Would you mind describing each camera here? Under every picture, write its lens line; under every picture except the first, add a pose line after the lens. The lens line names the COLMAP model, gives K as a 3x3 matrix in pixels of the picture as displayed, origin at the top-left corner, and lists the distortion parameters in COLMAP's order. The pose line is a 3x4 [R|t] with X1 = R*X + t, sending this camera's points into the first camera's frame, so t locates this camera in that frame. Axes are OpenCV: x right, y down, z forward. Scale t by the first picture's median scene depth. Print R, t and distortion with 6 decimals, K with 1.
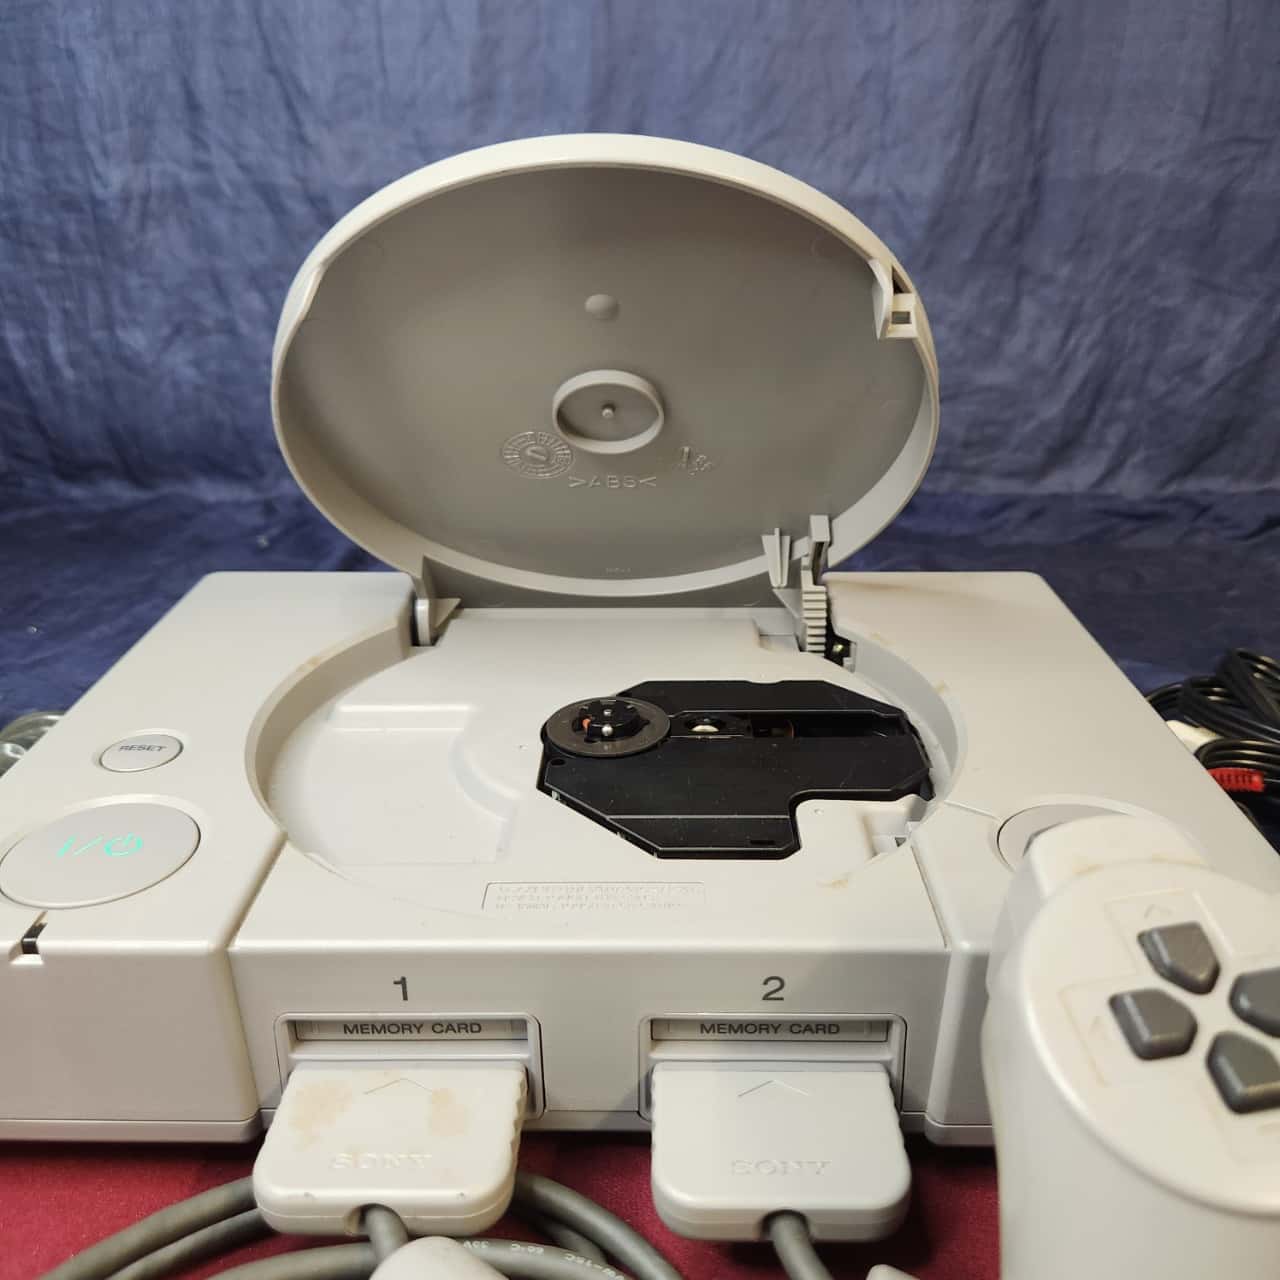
lens RADIAL K [[1178.9, 0, 655.8], [0, 1178.9, 641.0], [0, 0, 1]] dist [-0.001029, -0.003284]
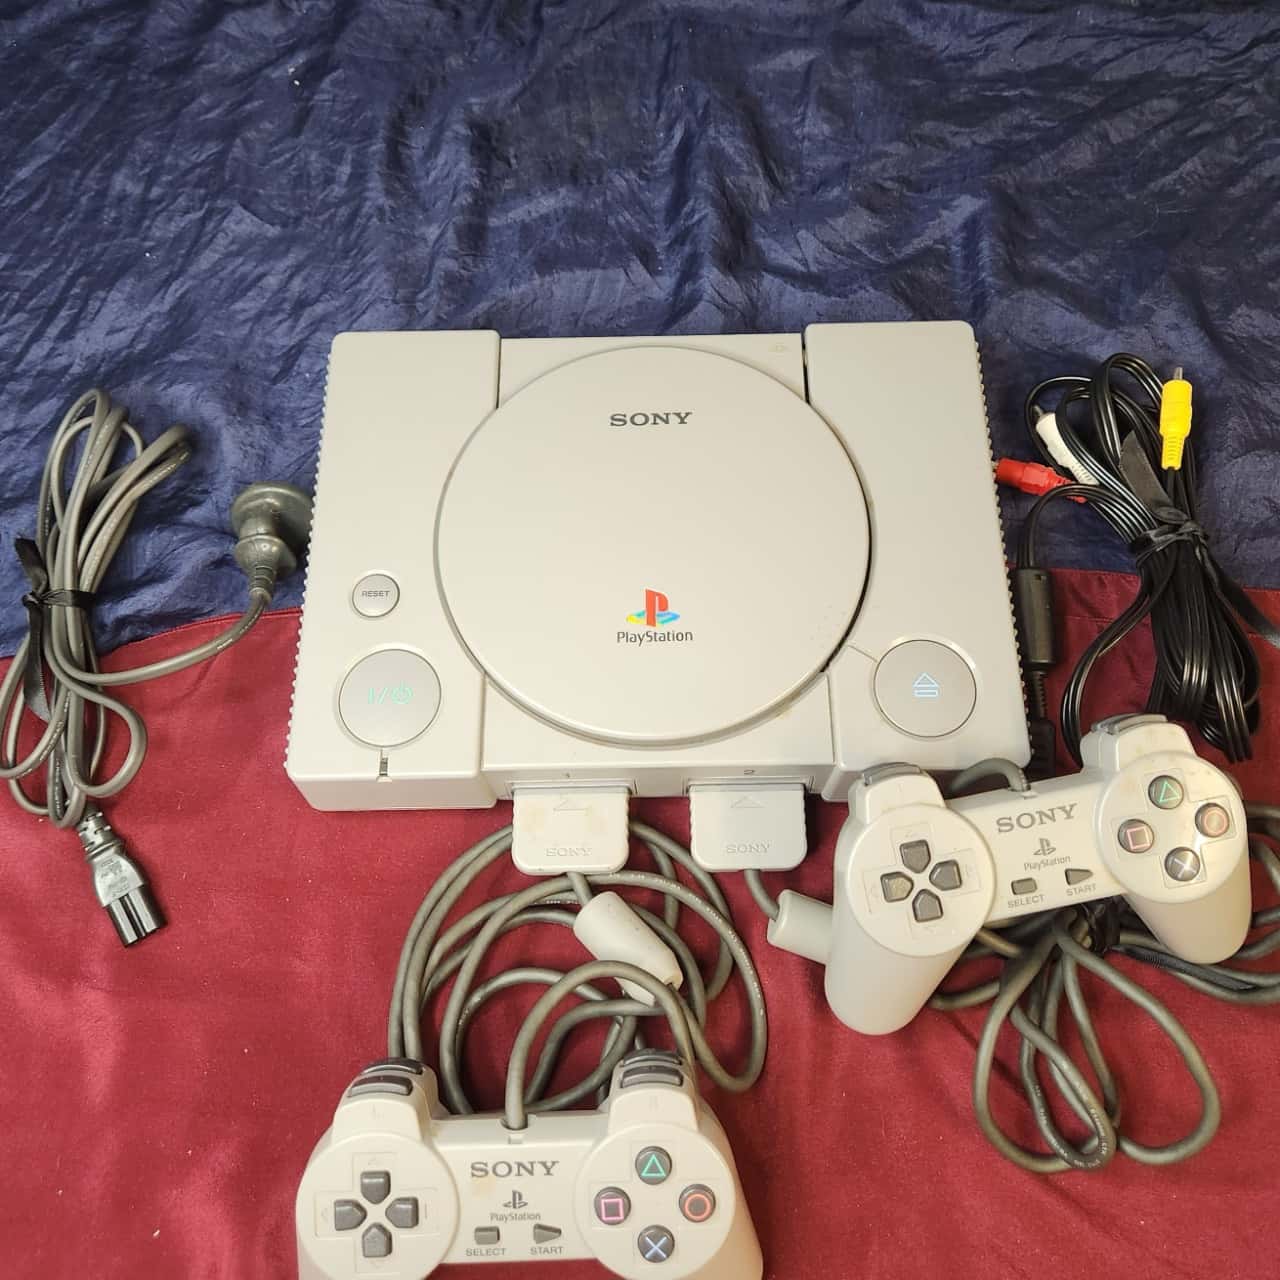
lens RADIAL K [[1231.1, 0, 686.9], [0, 1231.1, 571.9], [0, 0, 1]] dist [0.046179, -0.018825]
pose [[0.999607, -0.024259, 0.014050, -0.017699], [0.008288, 0.734520, 0.678537, -0.831373], [-0.026780, -0.678154, 0.734432, -0.197343]]
